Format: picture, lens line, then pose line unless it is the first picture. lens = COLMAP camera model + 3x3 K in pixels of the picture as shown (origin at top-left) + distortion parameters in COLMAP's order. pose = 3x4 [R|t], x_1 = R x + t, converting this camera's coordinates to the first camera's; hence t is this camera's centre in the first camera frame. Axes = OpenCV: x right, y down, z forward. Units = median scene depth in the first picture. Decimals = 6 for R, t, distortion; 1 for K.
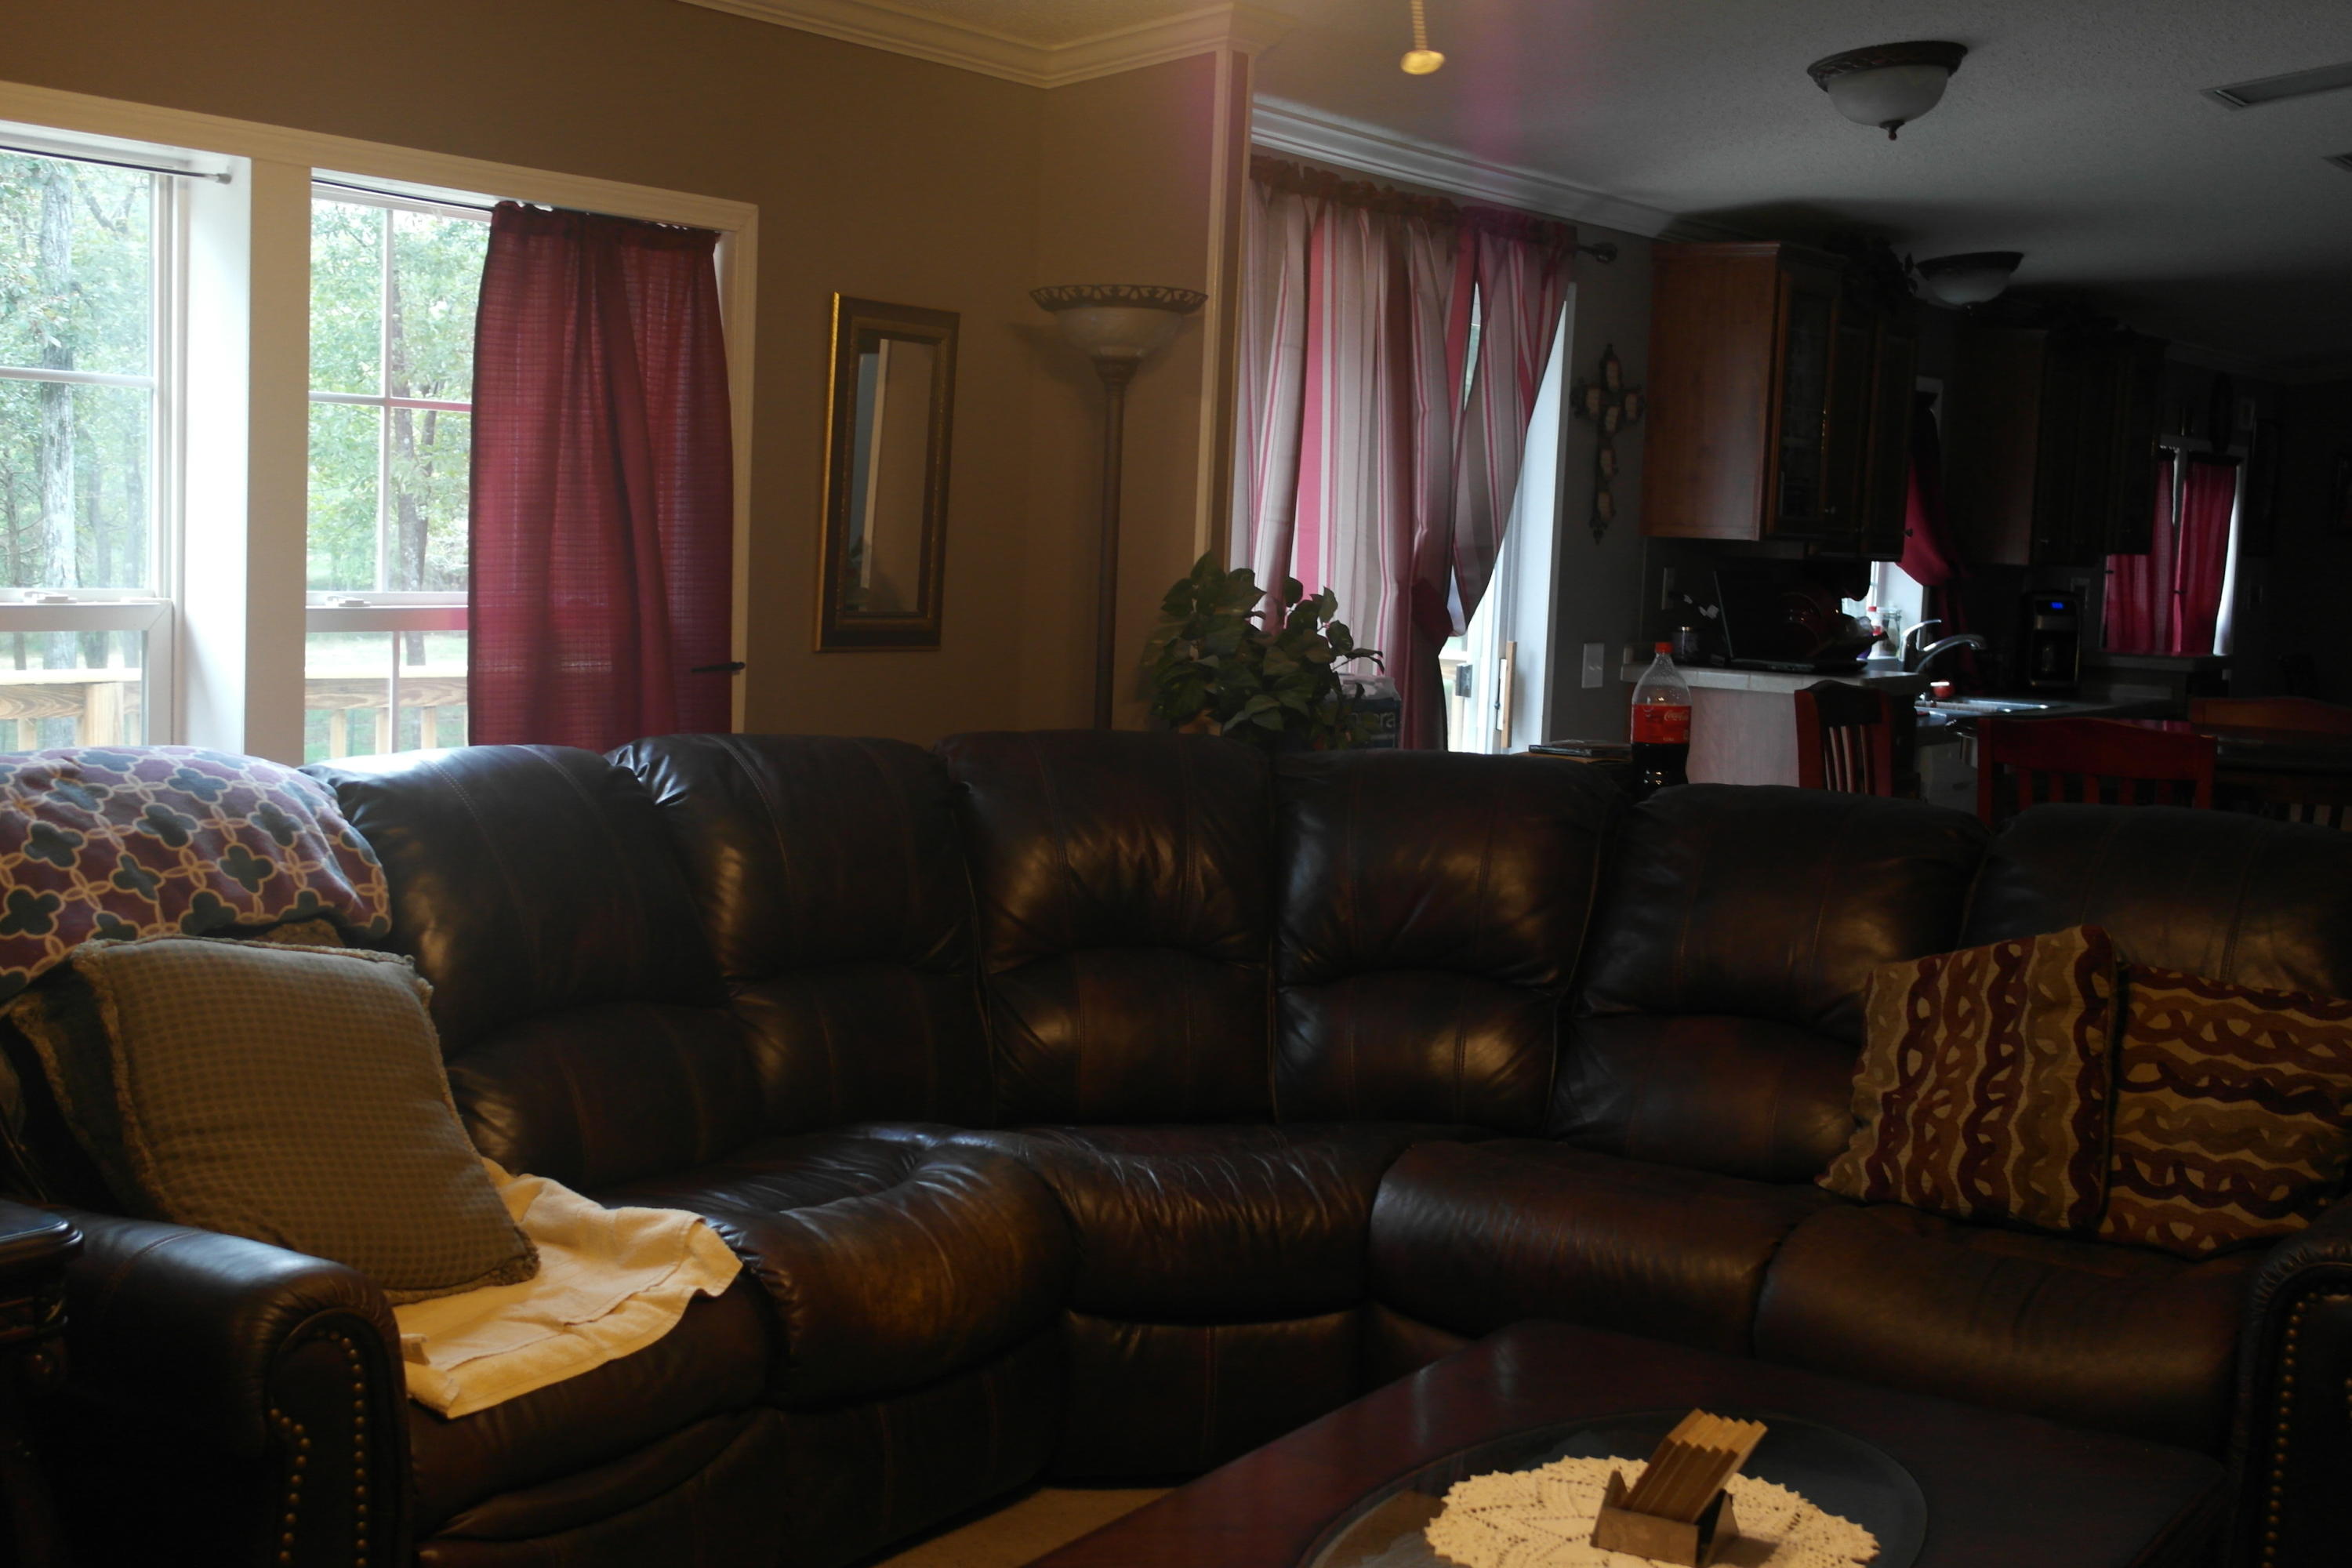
lens RADIAL K [[2897.9, 0, 1175.5], [0, 2897.9, 779.4], [0, 0, 1]] dist [0.010422, 0.000000]
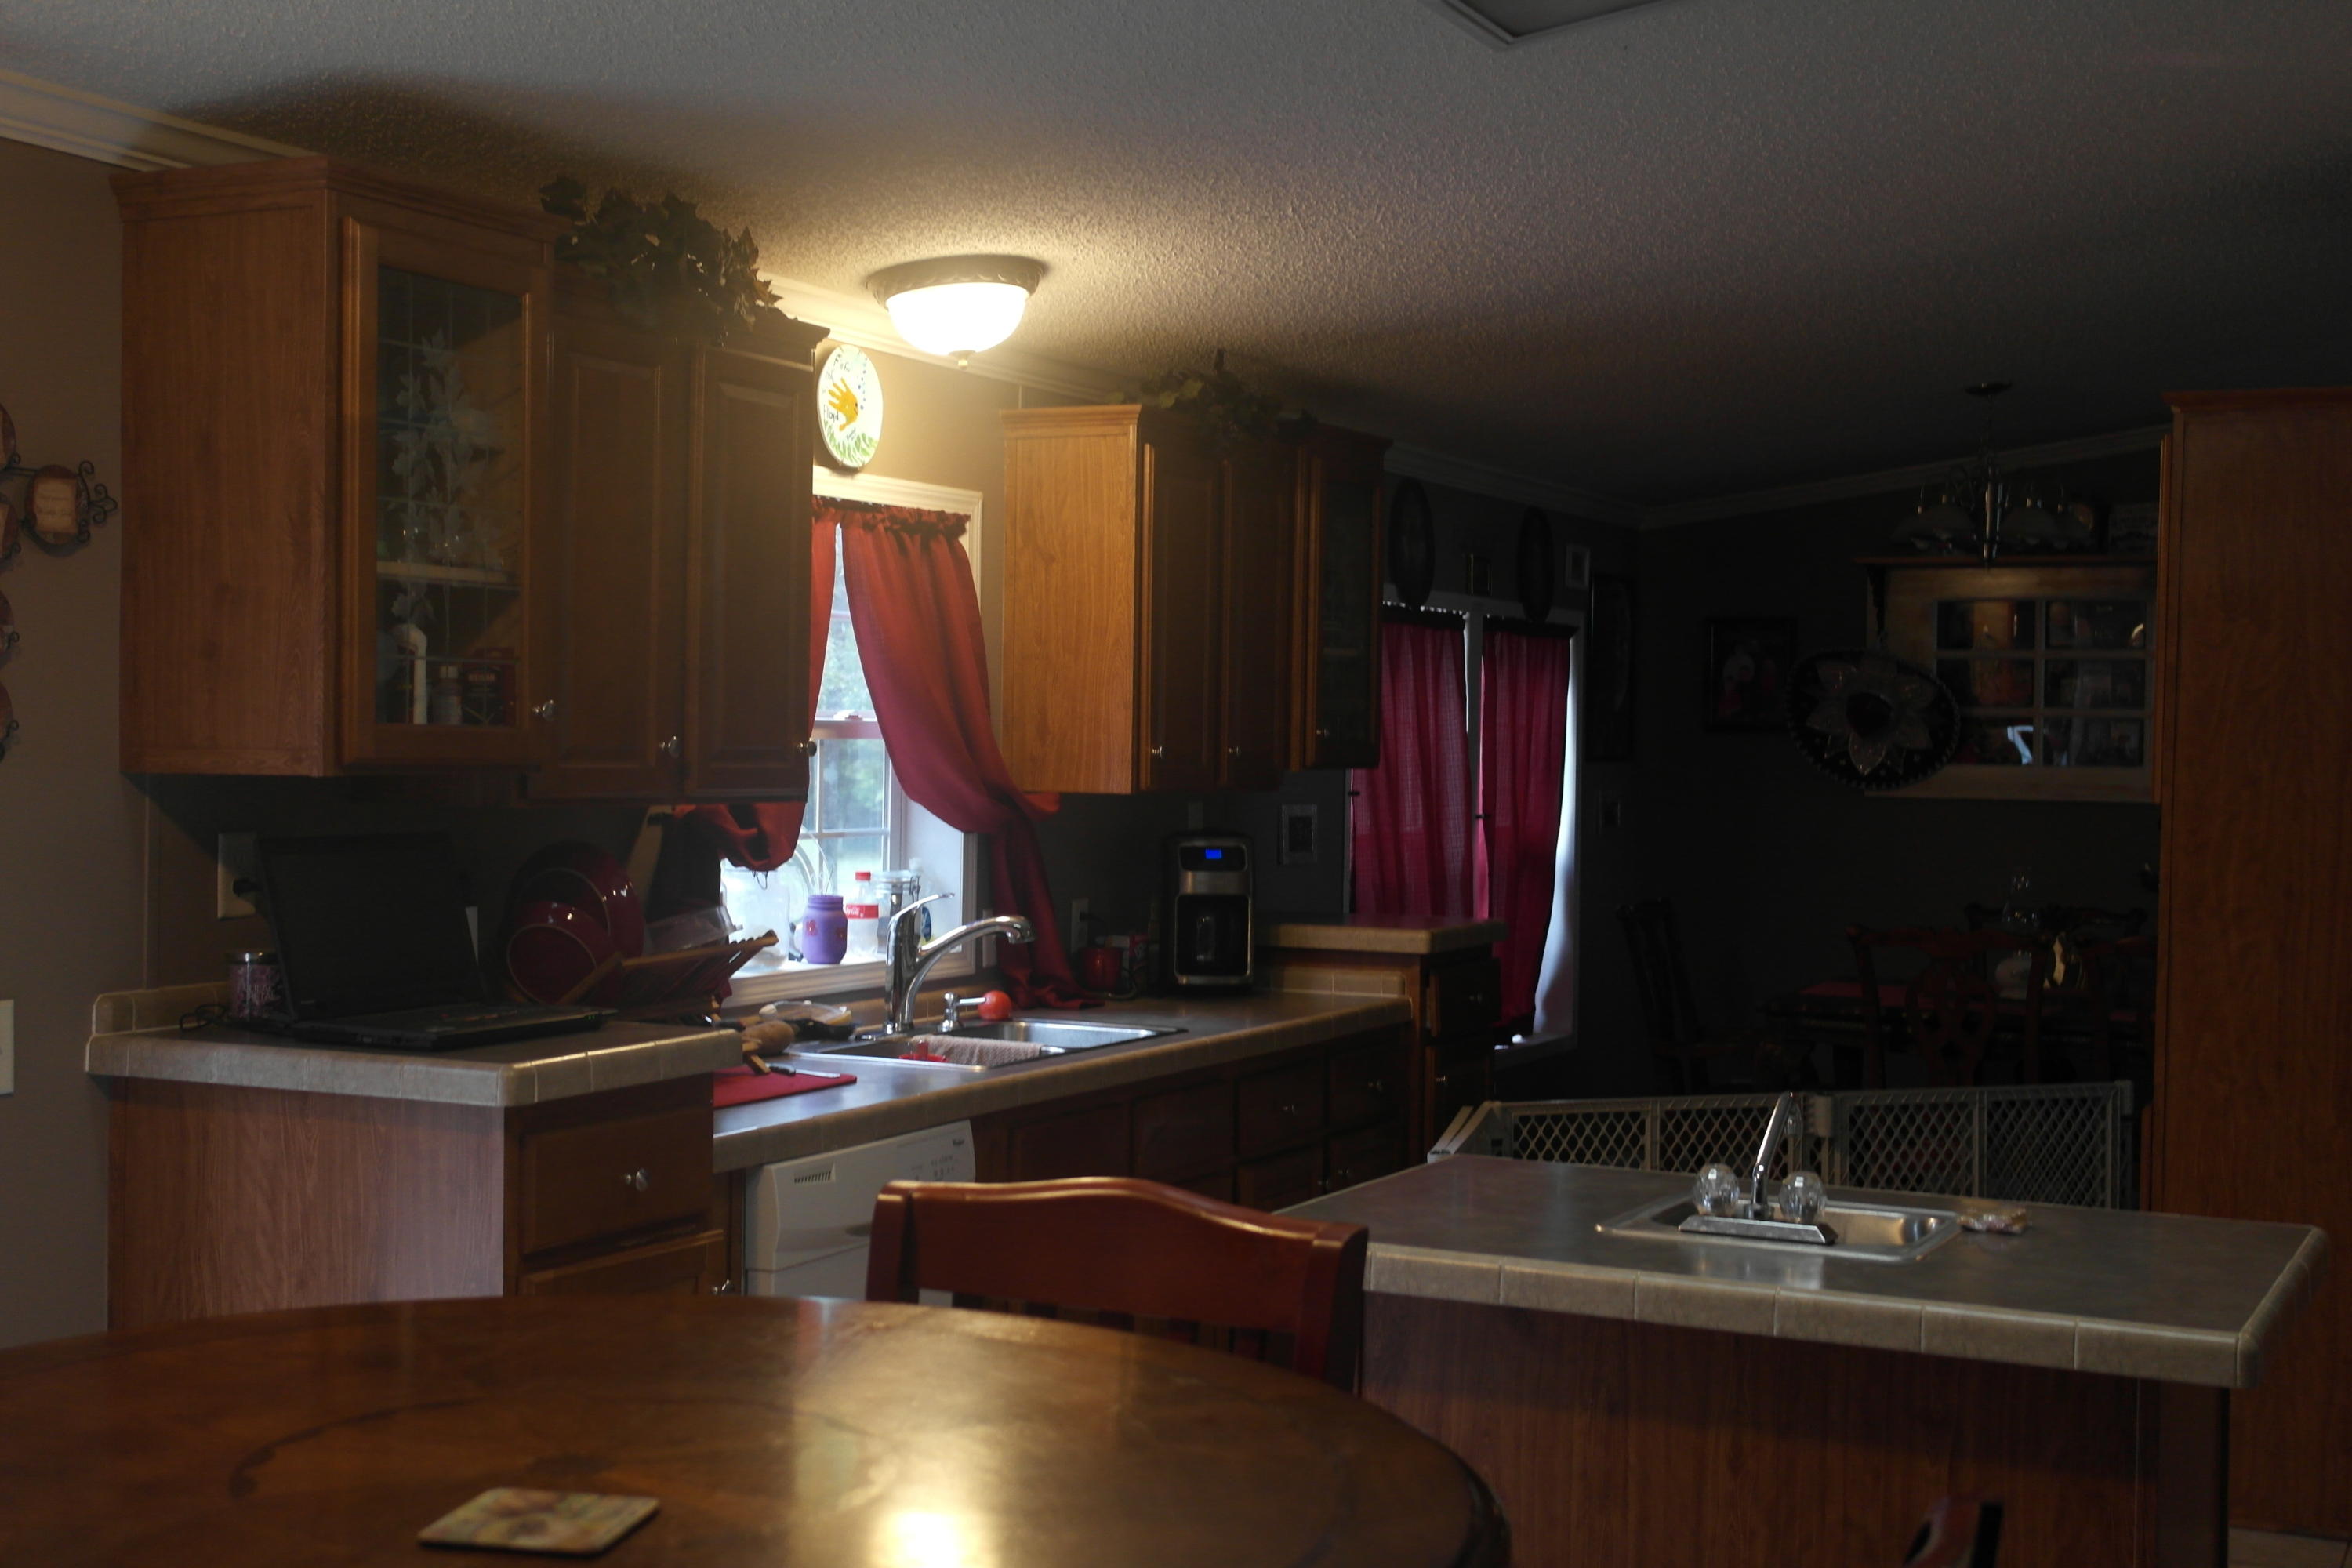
lens RADIAL K [[2897.9, 0, 1179.0], [0, 2897.9, 785.6], [0, 0, 1]] dist [0.010422, 0.000000]
pose [[0.988466, -0.028899, 0.148663, 0.203738], [0.039448, 0.996870, -0.068510, -0.032246], [-0.146217, 0.073585, 0.986512, 0.383171]]
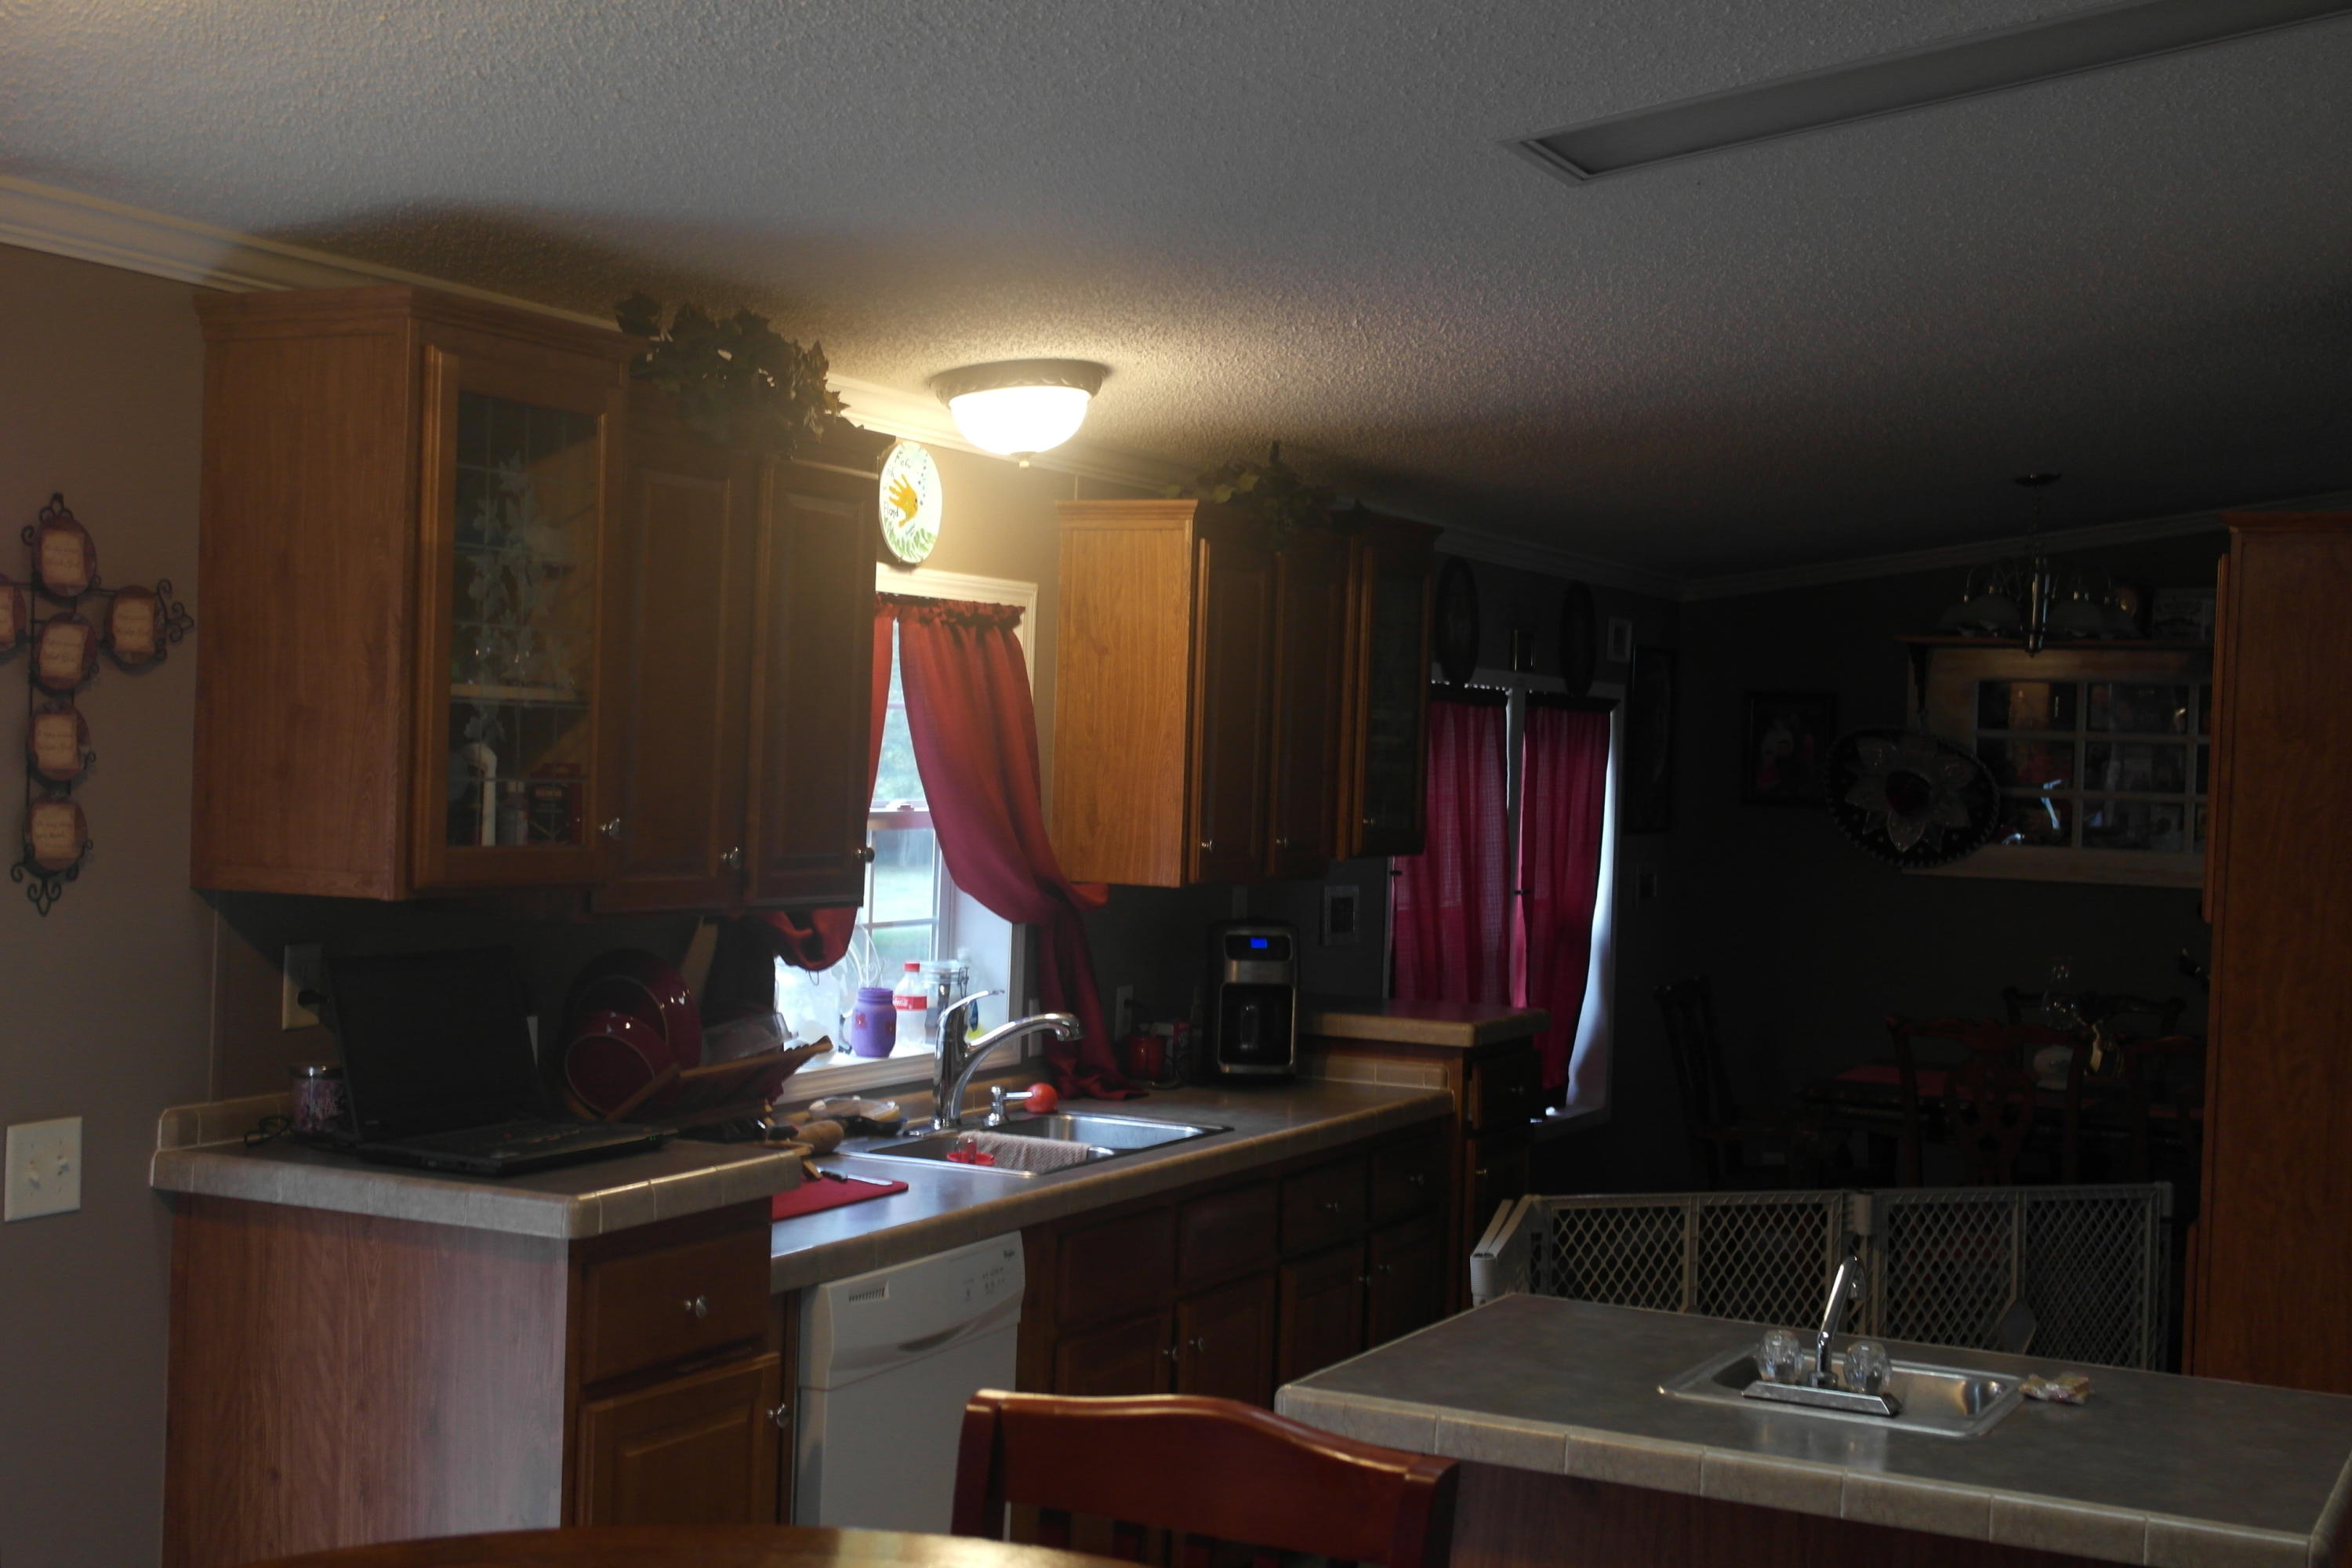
lens RADIAL K [[2897.9, 0, 1178.6], [0, 2897.9, 784.9], [0, 0, 1]] dist [0.010422, 0.000000]
pose [[0.989824, -0.008772, 0.142029, 0.197888], [0.019511, 0.997038, -0.074394, -0.047866], [-0.140956, 0.076408, 0.987063, 0.381881]]
